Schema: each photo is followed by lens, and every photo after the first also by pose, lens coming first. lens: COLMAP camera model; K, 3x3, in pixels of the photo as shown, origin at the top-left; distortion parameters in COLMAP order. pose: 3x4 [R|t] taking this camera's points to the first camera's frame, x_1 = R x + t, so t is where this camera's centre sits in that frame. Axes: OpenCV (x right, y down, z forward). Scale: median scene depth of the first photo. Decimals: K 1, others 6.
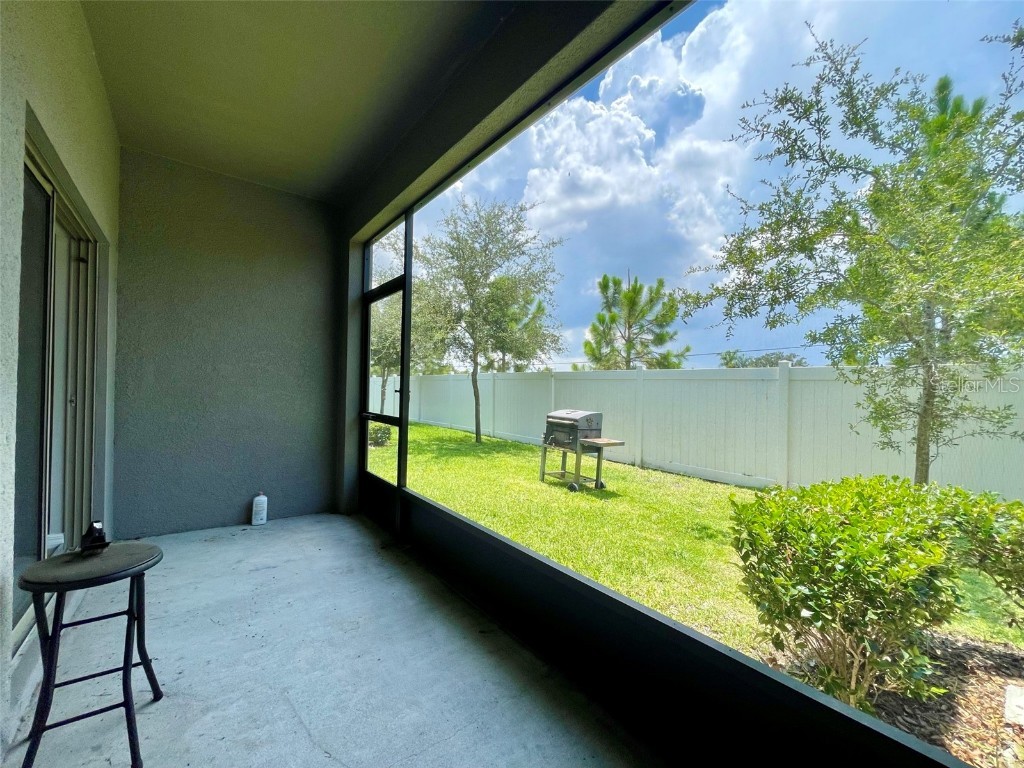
lens RADIAL K [[413.6, 0, 508.2], [0, 413.6, 384.7], [0, 0, 1]] dist [-0.001788, -0.000167]
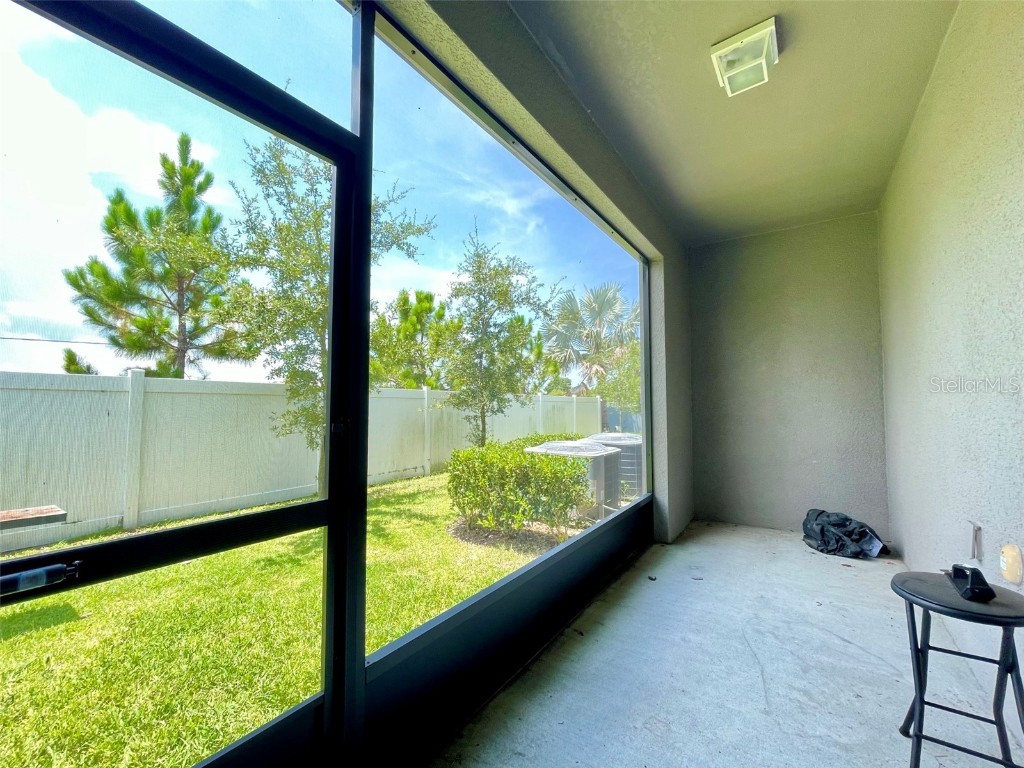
lens RADIAL K [[413.6, 0, 508.2], [0, 413.6, 384.7], [0, 0, 1]] dist [-0.001788, -0.000167]
pose [[-0.305774, 0.029795, 0.951638, -0.681904], [-0.011049, 0.999332, -0.034839, -0.010561], [-0.952040, -0.021167, -0.305240, 0.986158]]
